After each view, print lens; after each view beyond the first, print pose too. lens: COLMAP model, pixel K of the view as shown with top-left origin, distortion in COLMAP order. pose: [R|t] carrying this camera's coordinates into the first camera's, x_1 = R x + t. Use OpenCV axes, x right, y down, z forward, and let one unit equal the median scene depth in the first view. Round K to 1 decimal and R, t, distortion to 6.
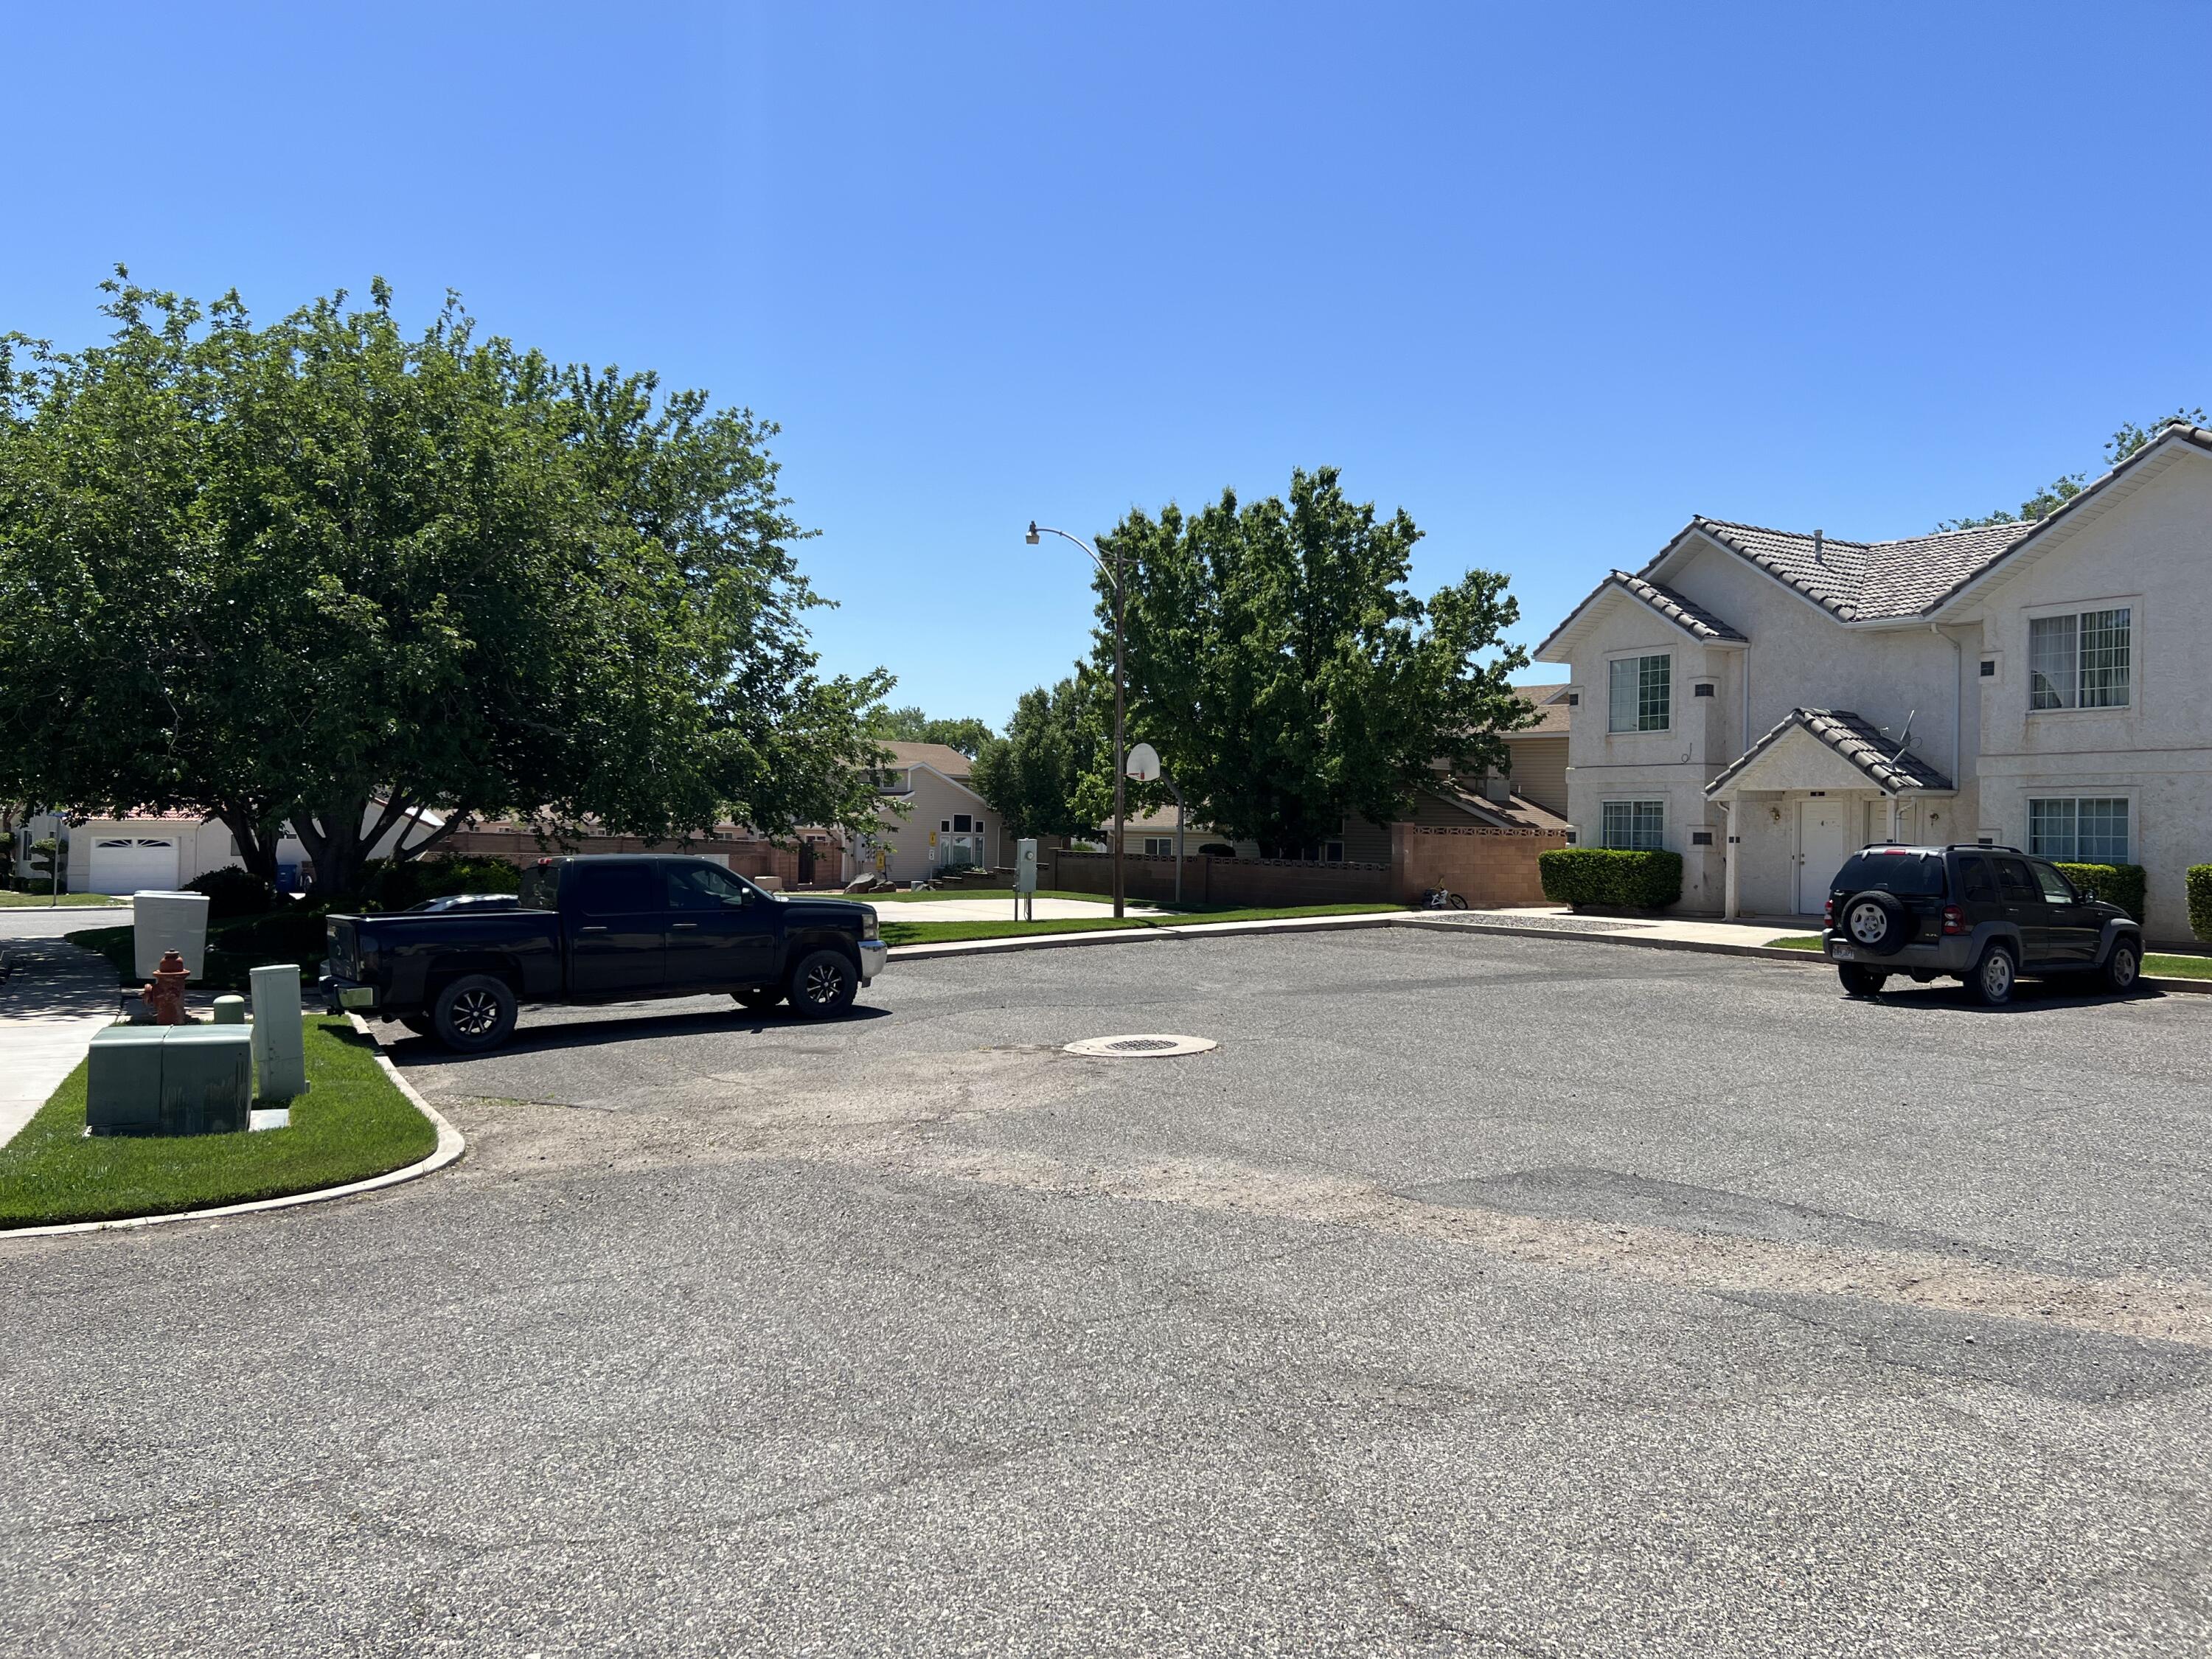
lens RADIAL K [[1615.1, 0, 1106.0], [0, 1615.1, 829.5], [0, 0, 1]] dist [0.002989, -0.003609]
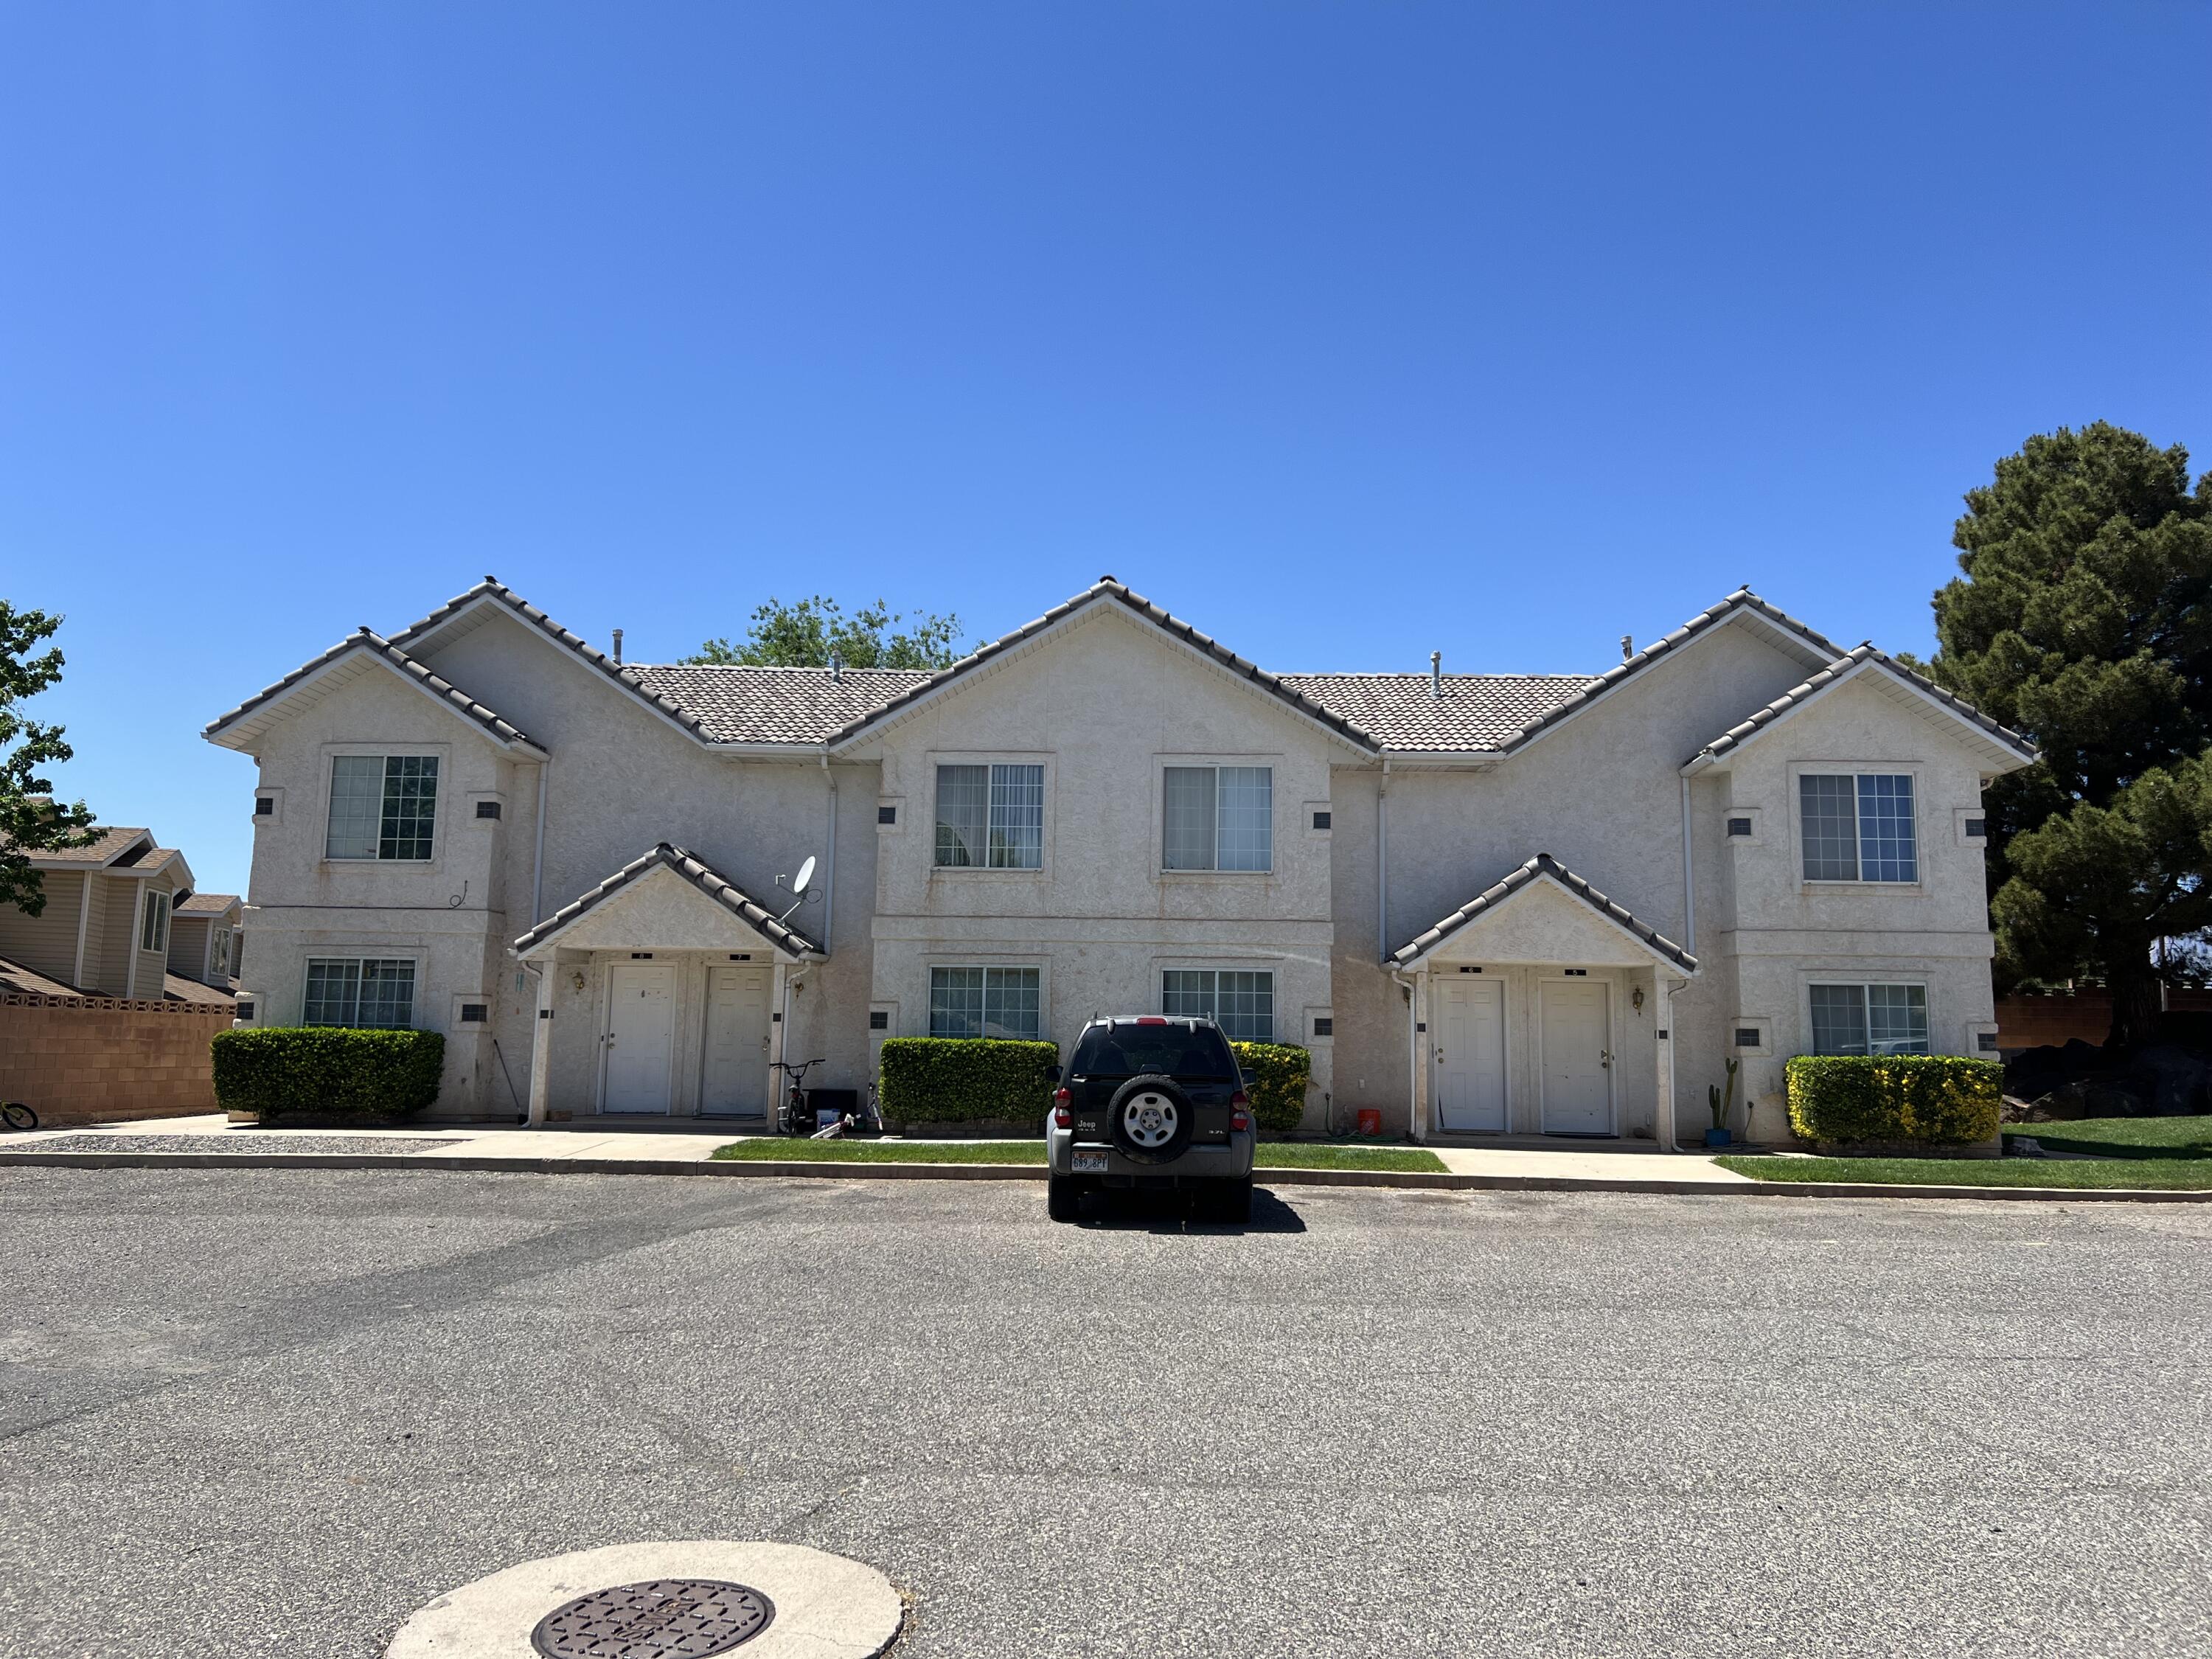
lens RADIAL K [[1615.1, 0, 1106.0], [0, 1615.1, 829.5], [0, 0, 1]] dist [0.002989, -0.003609]
pose [[0.527716, 0.103719, 0.843065, -0.107488], [-0.005081, 0.992885, -0.118971, 0.009201], [-0.849406, 0.058499, 0.524488, 0.393483]]
